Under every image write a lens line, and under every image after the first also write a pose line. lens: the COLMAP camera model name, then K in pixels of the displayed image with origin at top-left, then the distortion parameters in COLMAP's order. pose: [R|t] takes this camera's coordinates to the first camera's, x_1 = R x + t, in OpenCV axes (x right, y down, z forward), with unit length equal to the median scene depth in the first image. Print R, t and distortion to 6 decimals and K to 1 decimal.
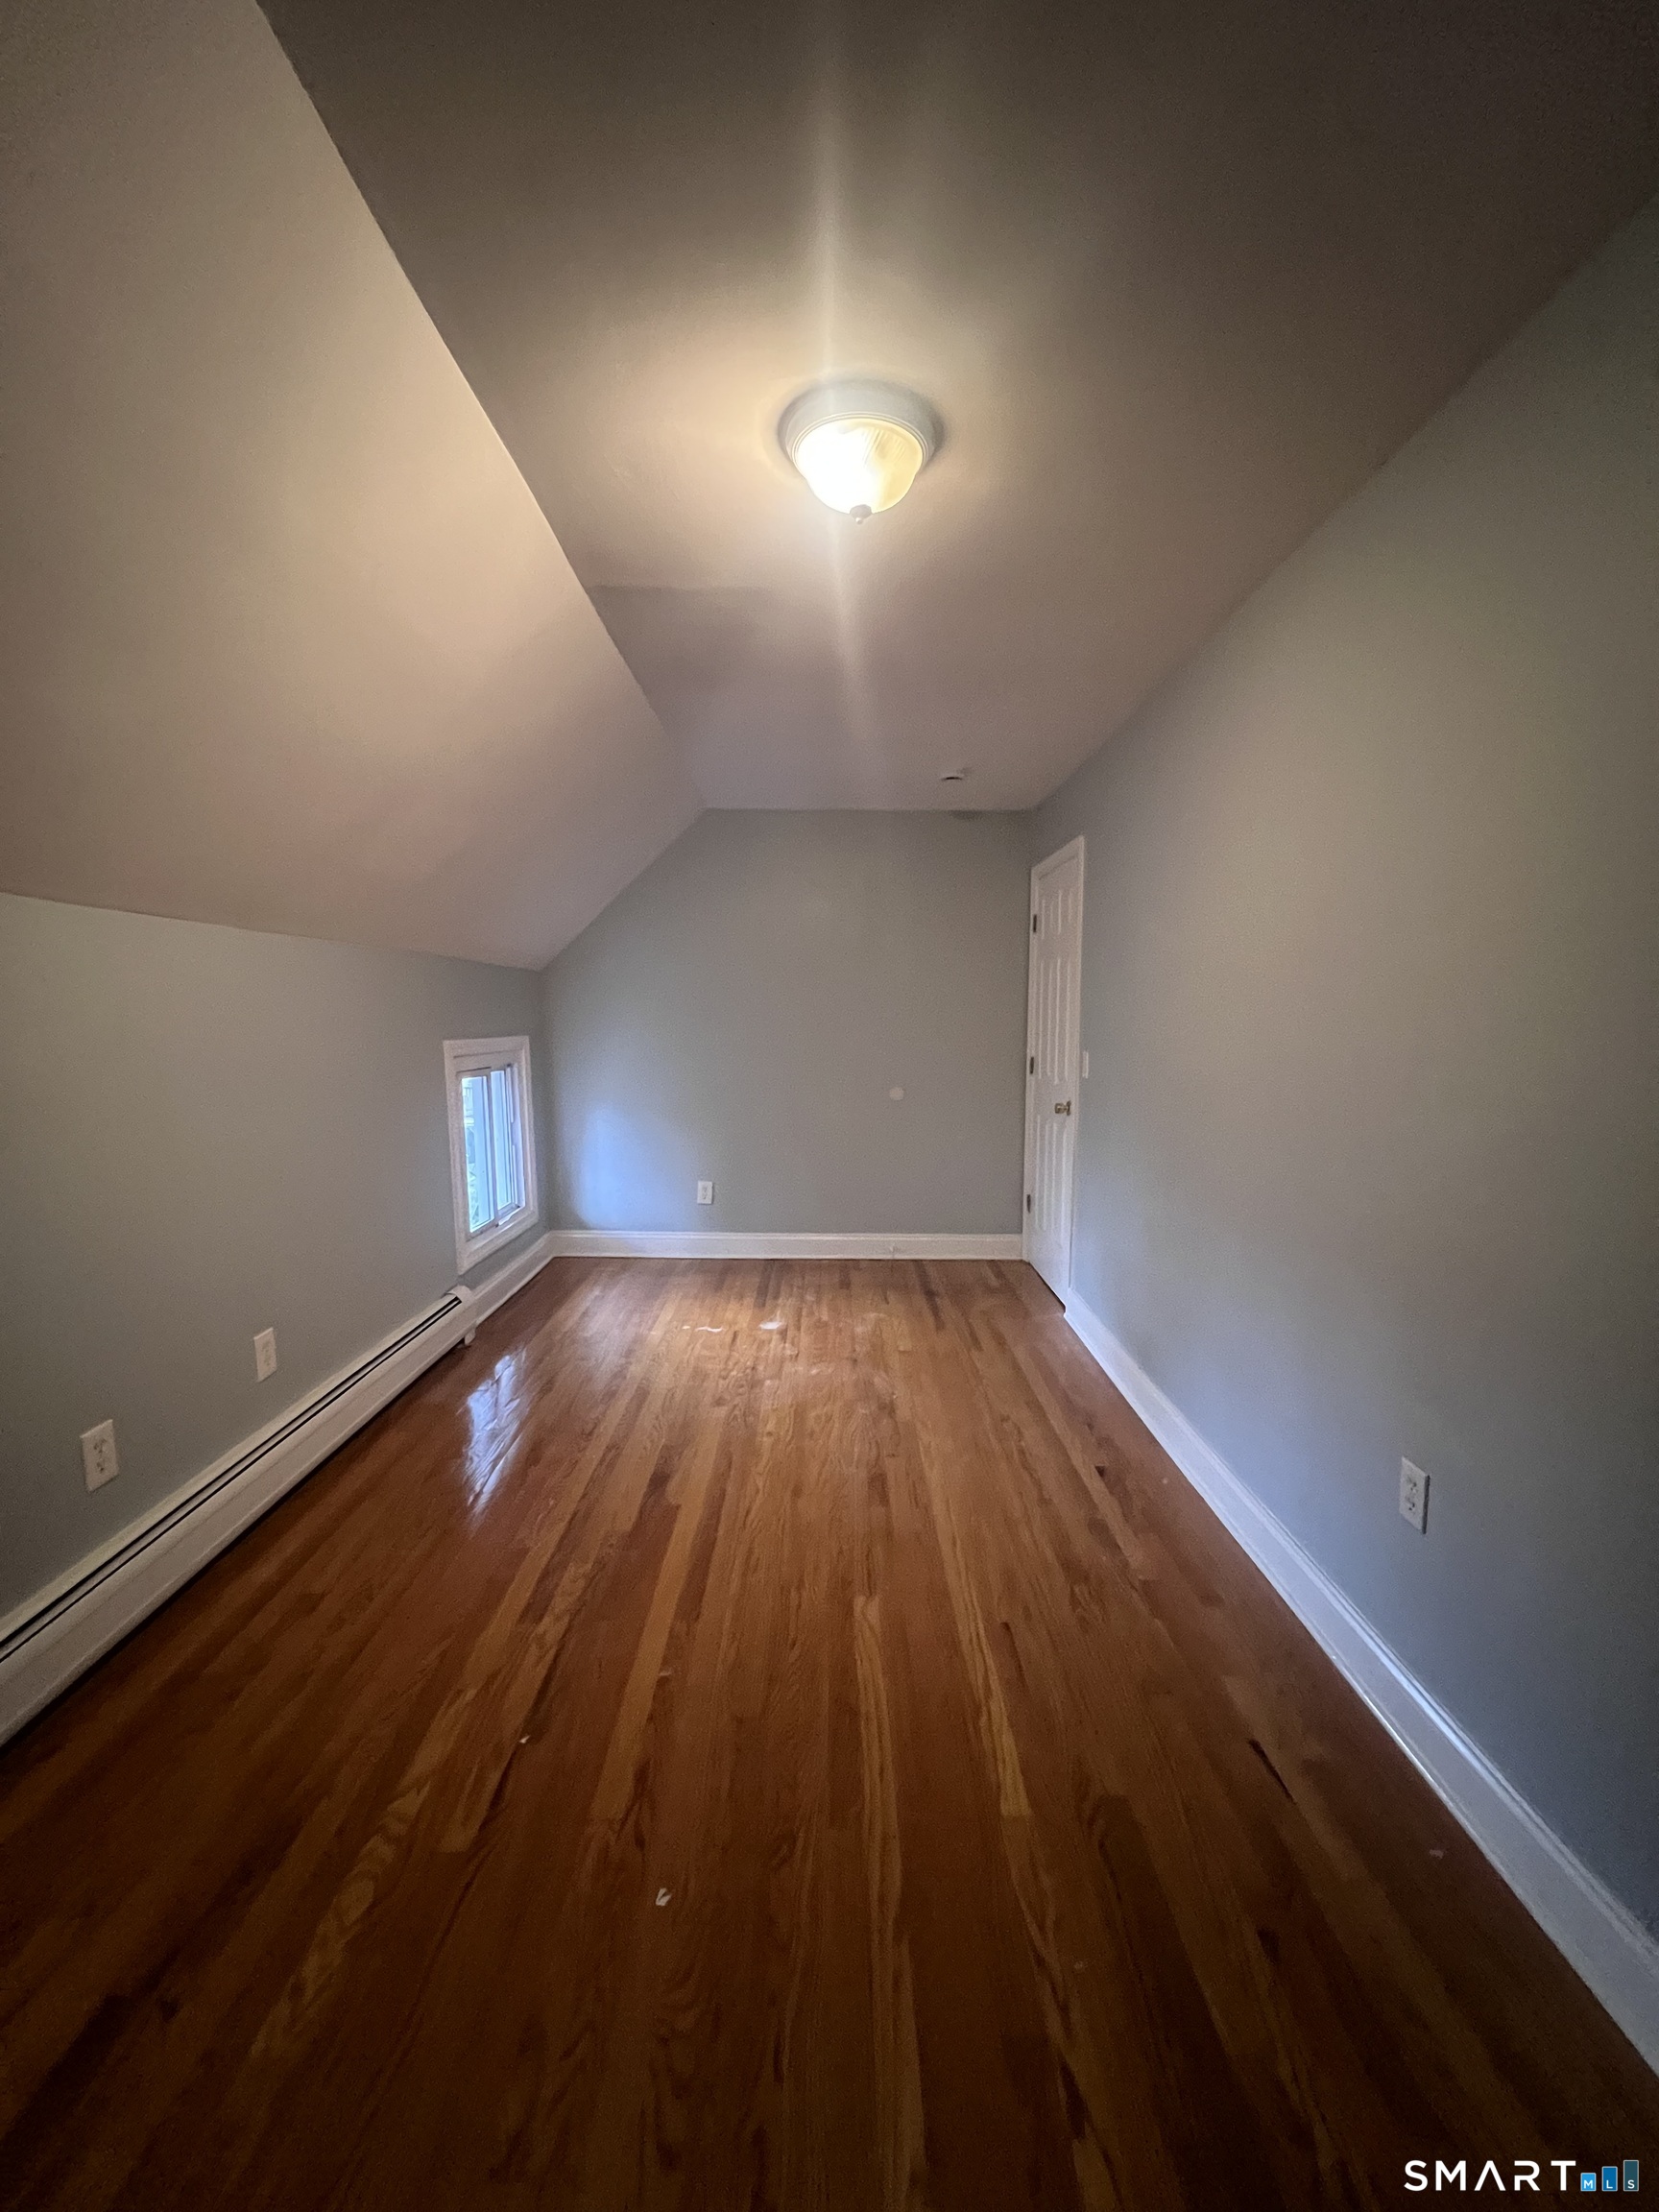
lens RADIAL K [[885.8, 0, 828.9], [0, 885.8, 1108.0], [0, 0, 1]] dist [-0.007422, 0.001169]
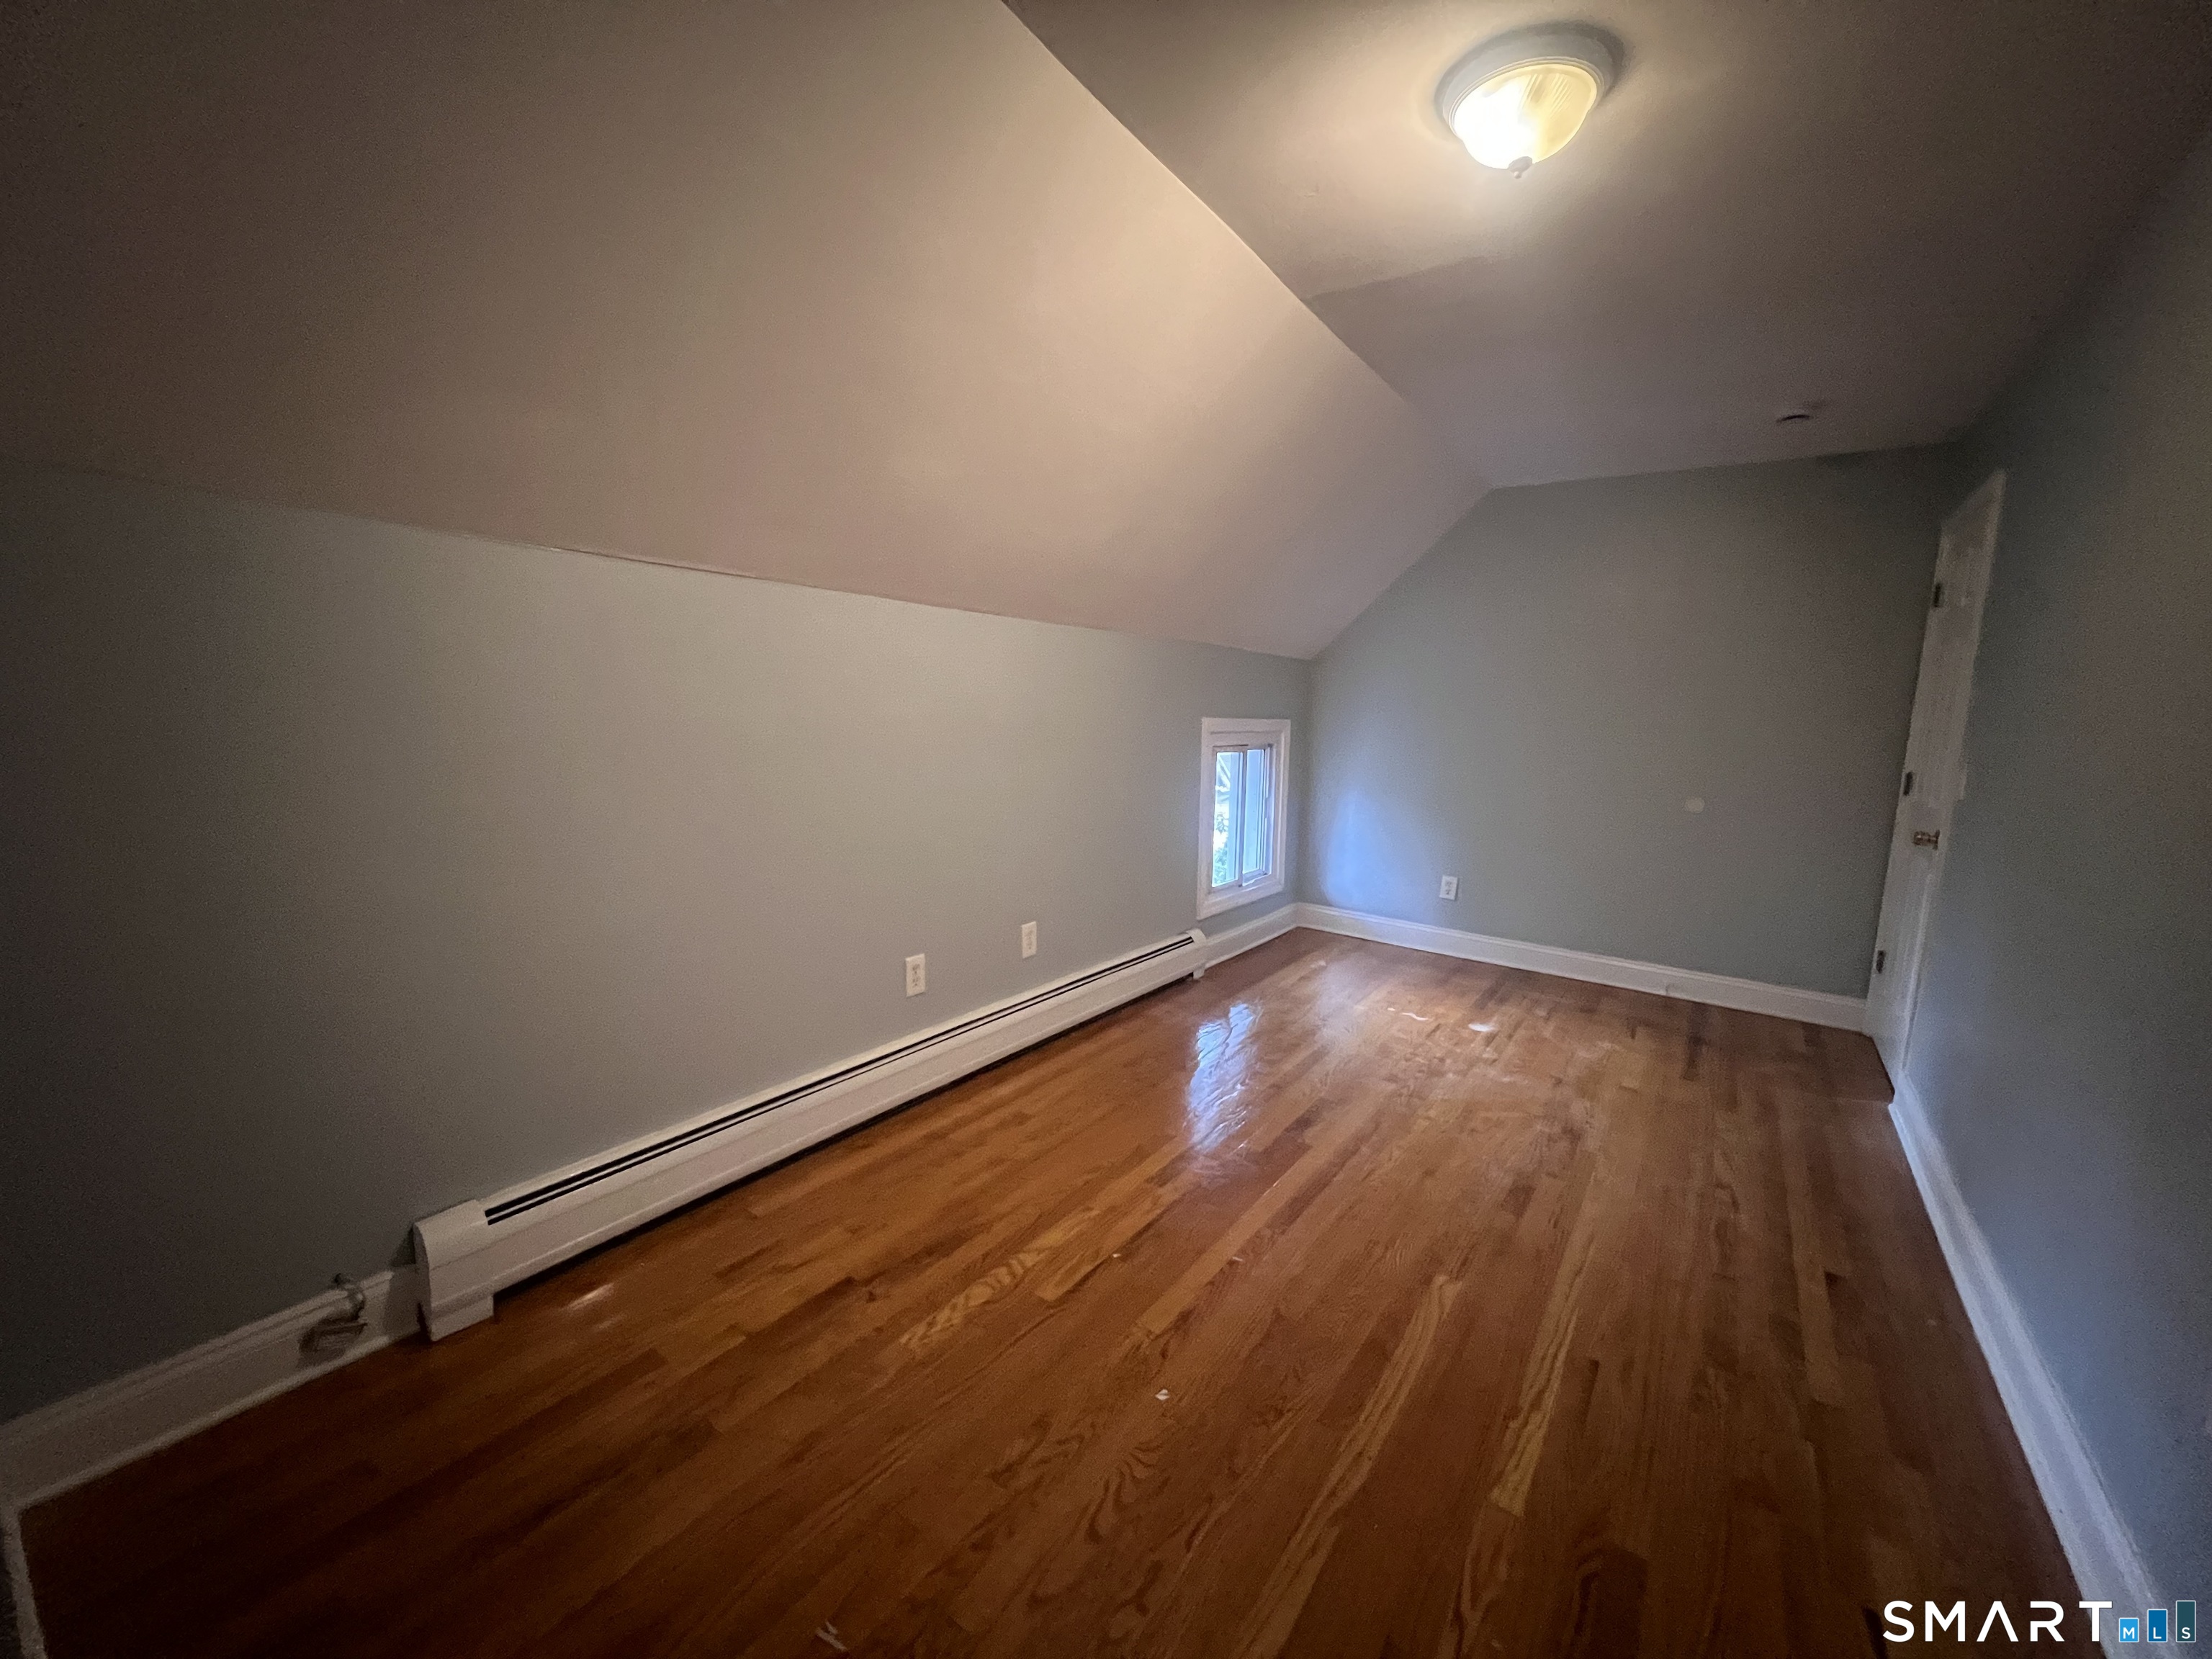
lens RADIAL K [[882.5, 0, 1104.2], [0, 882.5, 833.9], [0, 0, 1]] dist [-0.003996, 0.001257]
pose [[0.811935, 0.109448, -0.573396, 0.183352], [-0.092401, 0.993979, 0.058888, 0.024476], [0.576389, 0.005169, 0.817159, -0.030646]]
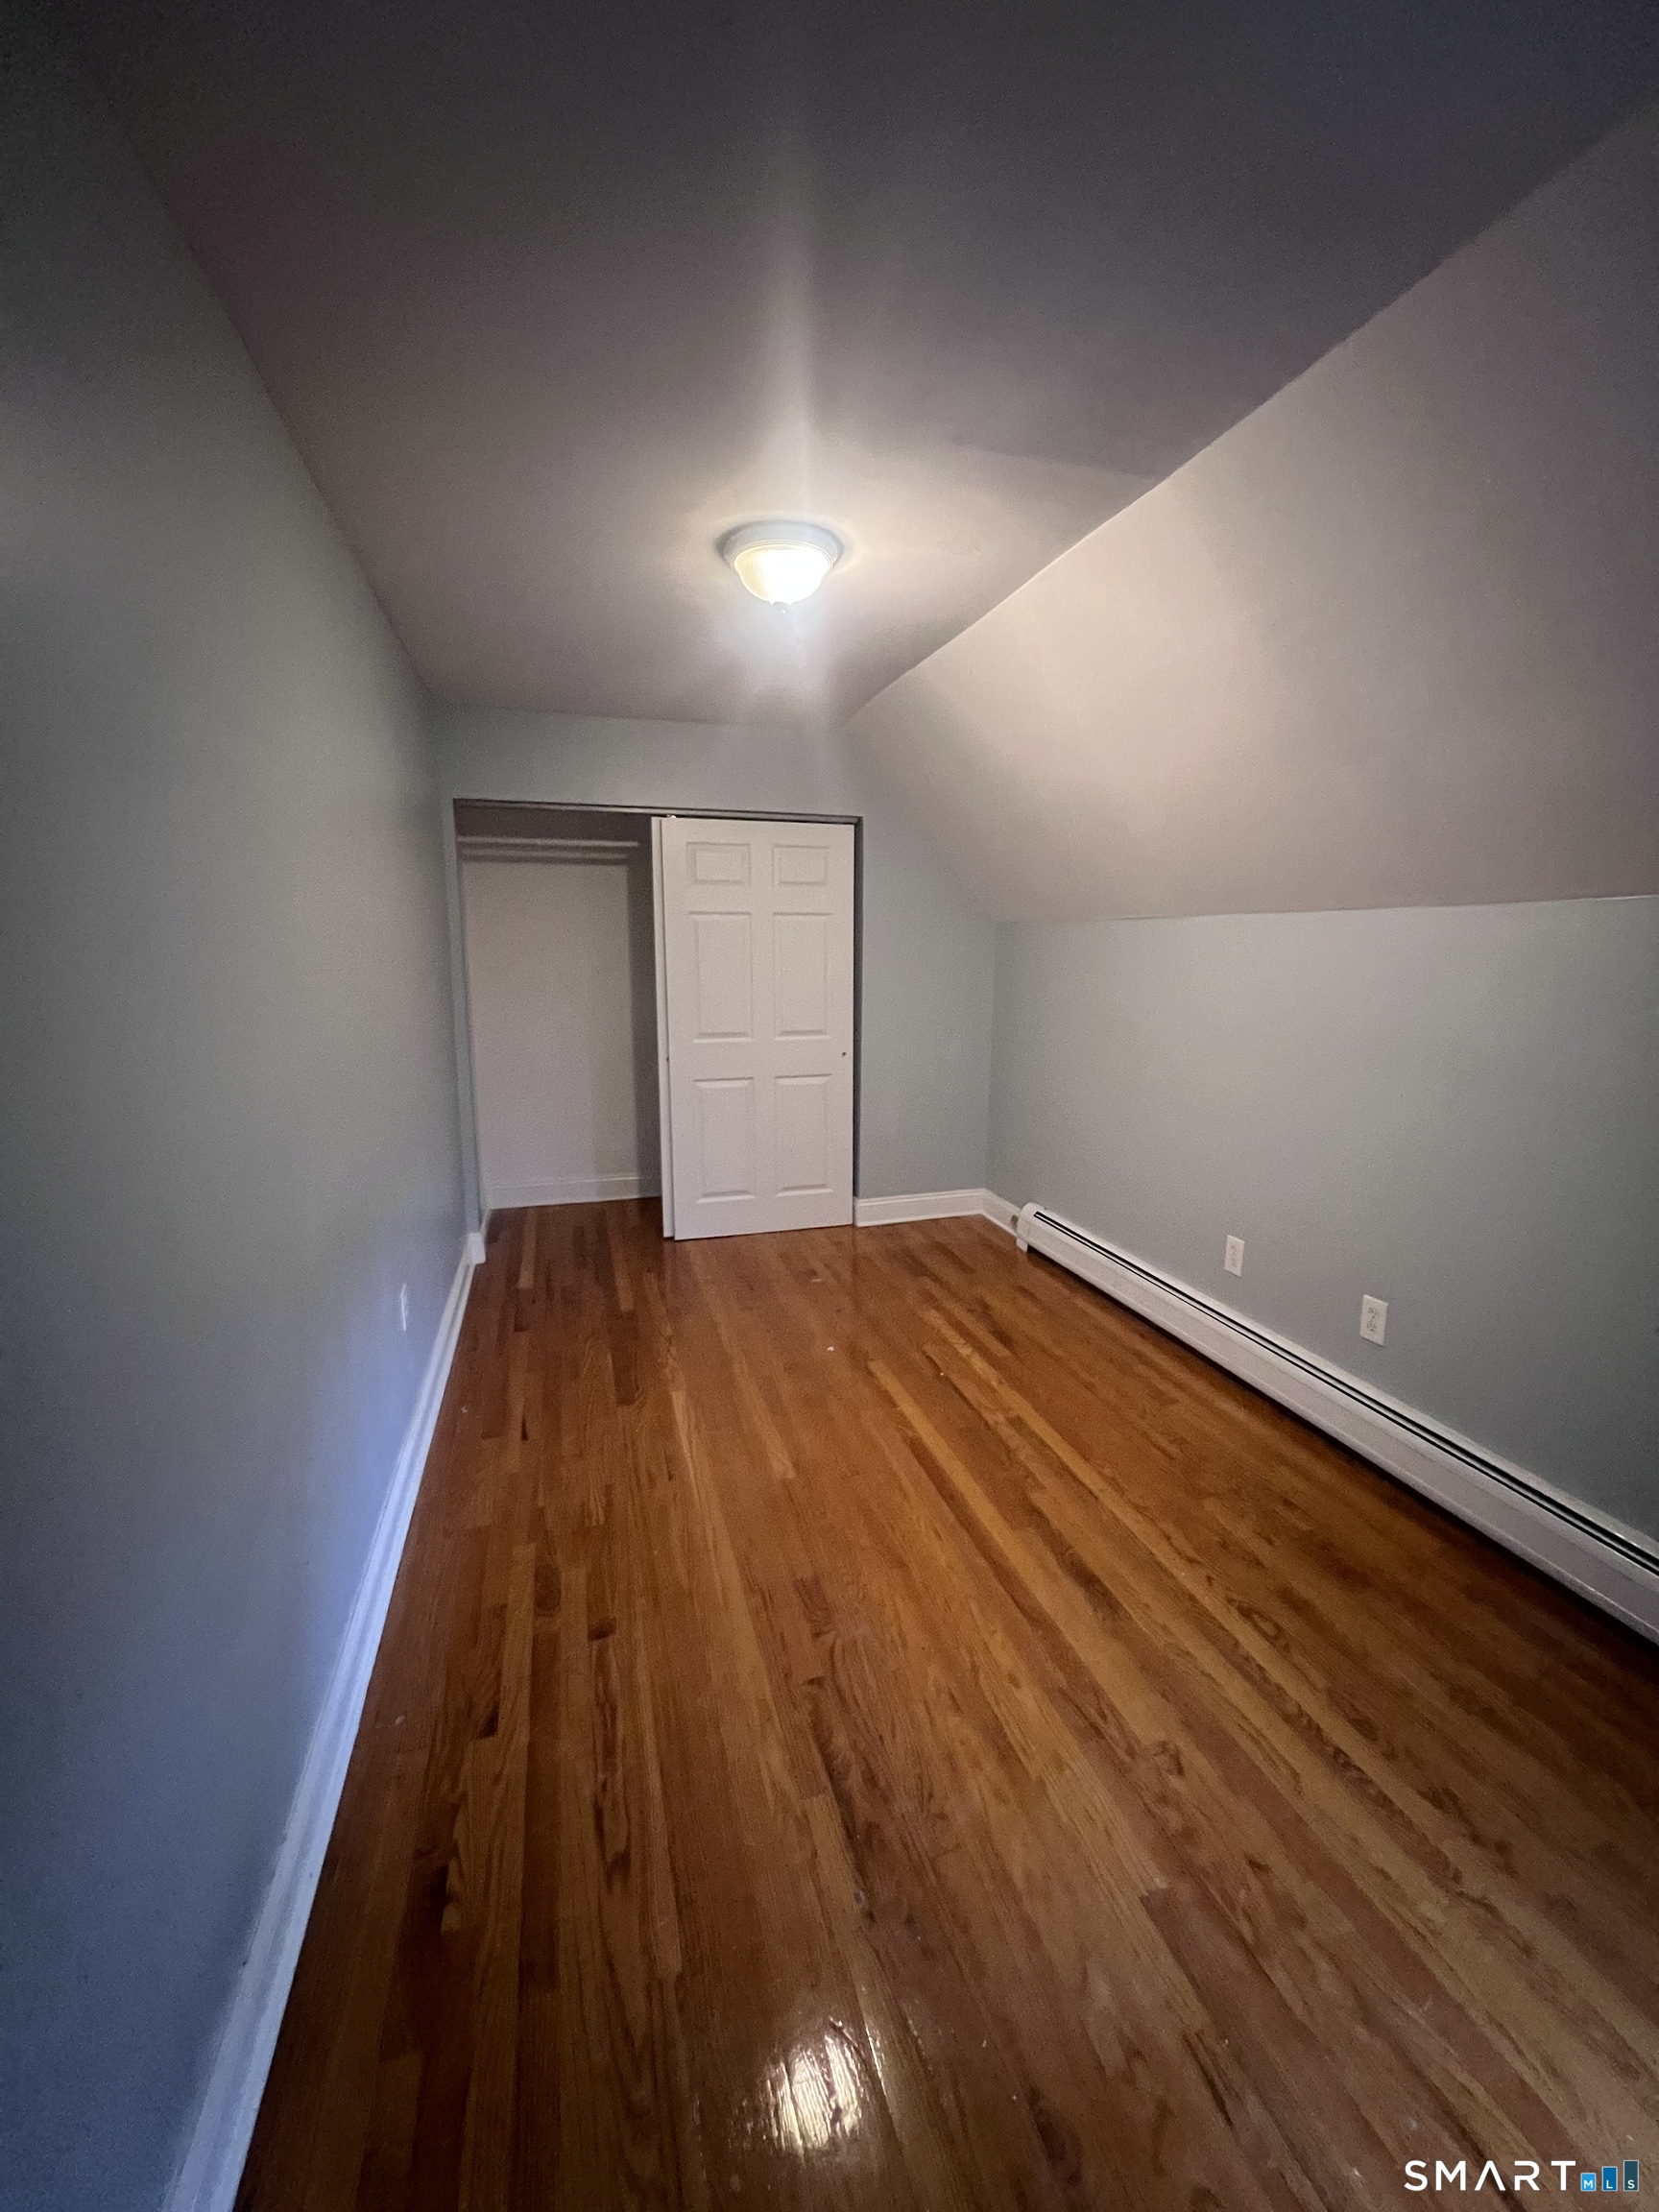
lens RADIAL K [[882.5, 0, 830.8], [0, 882.5, 1099.0], [0, 0, 1]] dist [-0.003996, 0.001257]
pose [[-0.958612, 0.036177, -0.282407, 0.232316], [-0.042932, 0.962186, 0.268988, -0.201097], [0.281459, 0.269980, -0.920810, 1.513807]]
